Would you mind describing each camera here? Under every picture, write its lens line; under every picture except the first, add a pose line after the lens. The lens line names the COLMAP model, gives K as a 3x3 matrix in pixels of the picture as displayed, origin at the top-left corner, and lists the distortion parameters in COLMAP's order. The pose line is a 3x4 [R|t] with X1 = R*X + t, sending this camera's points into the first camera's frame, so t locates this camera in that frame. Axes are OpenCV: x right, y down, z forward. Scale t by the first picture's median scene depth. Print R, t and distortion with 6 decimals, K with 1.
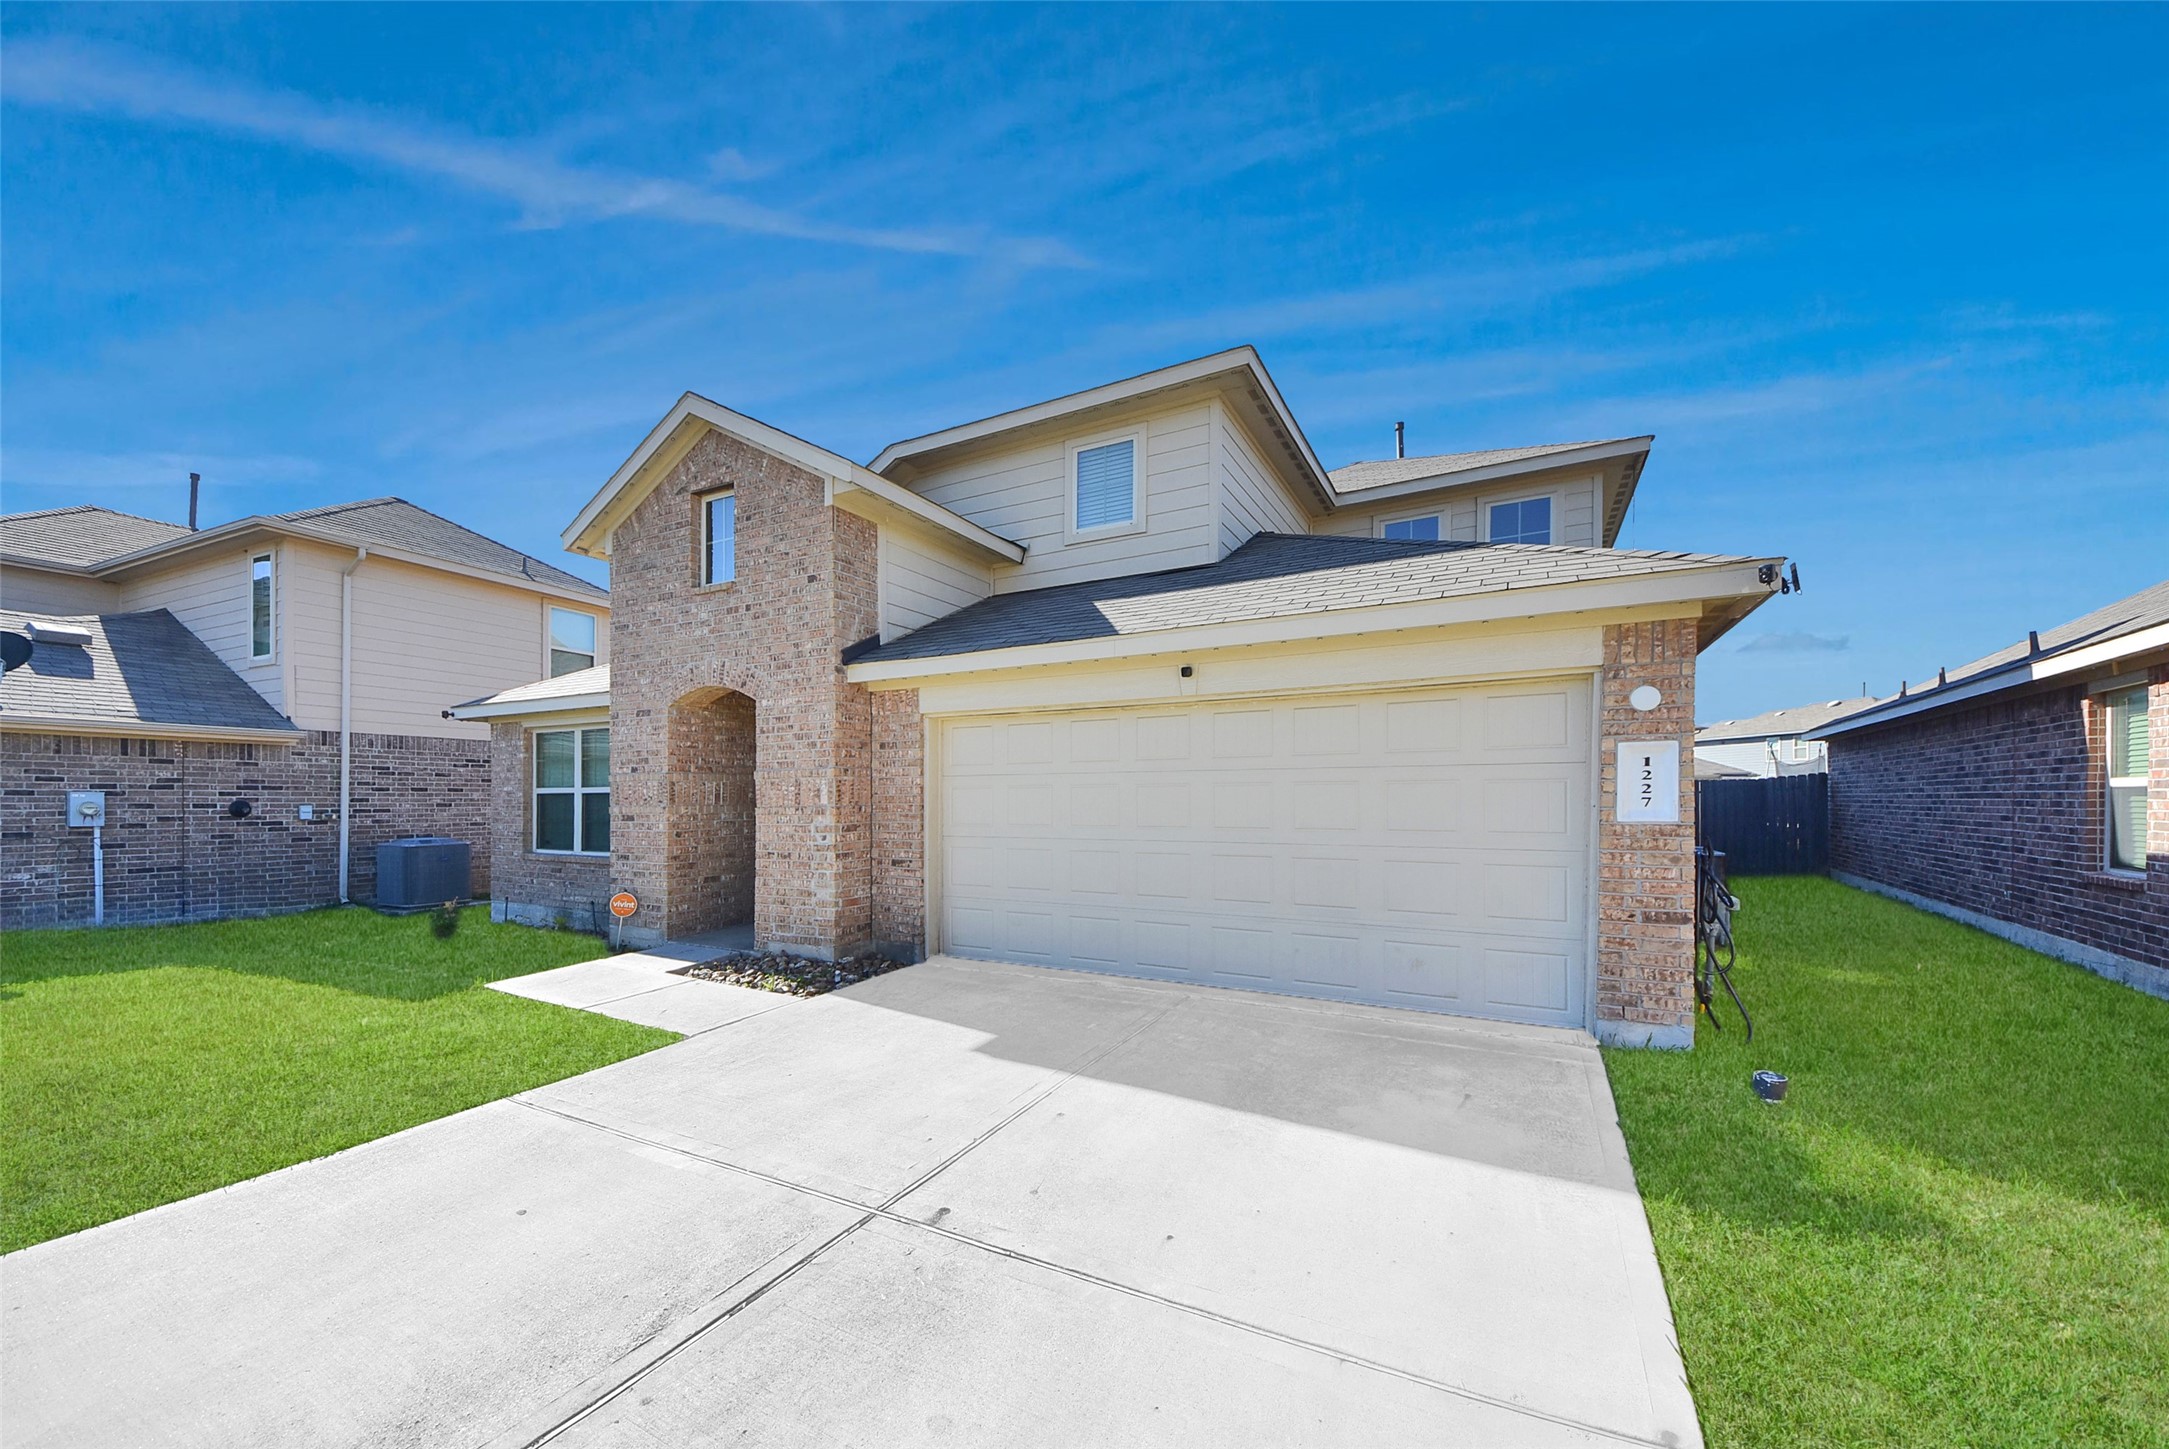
lens RADIAL K [[790.8, 0, 1088.2], [0, 790.8, 795.5], [0, 0, 1]] dist [0.039817, -0.029595]
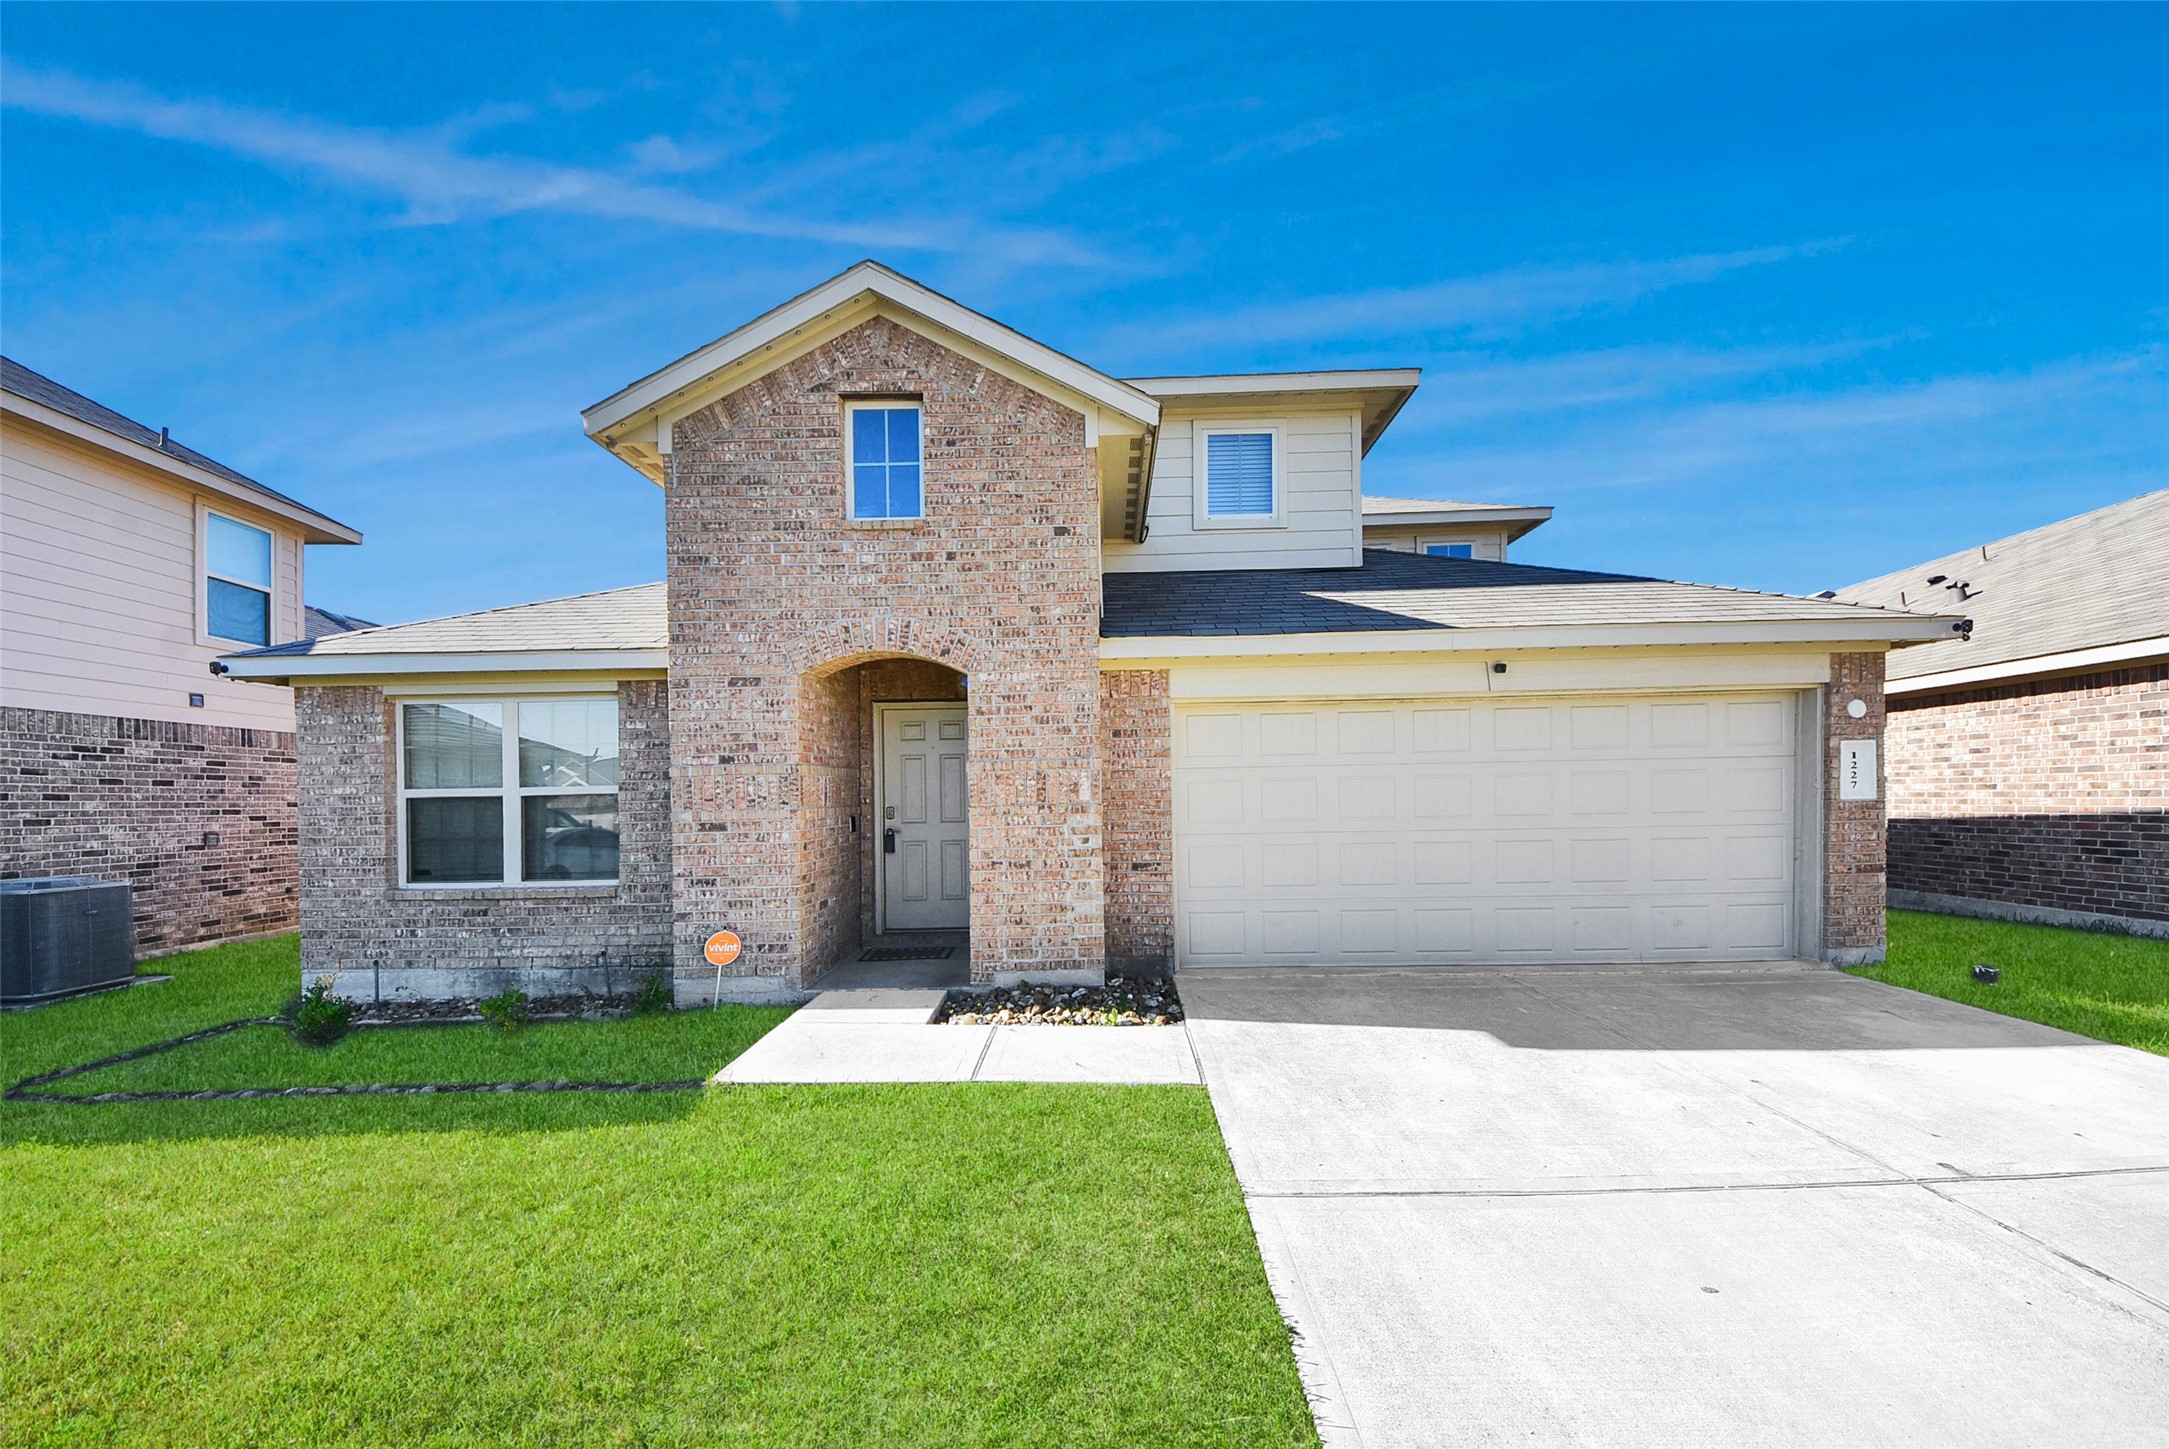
lens RADIAL K [[790.8, 0, 1088.2], [0, 790.8, 795.5], [0, 0, 1]] dist [0.039817, -0.029595]
pose [[0.890875, -0.011904, 0.454093, -0.688781], [0.014052, 0.999900, -0.001357, 0.006337], [-0.454032, 0.007590, 0.890953, 0.241585]]
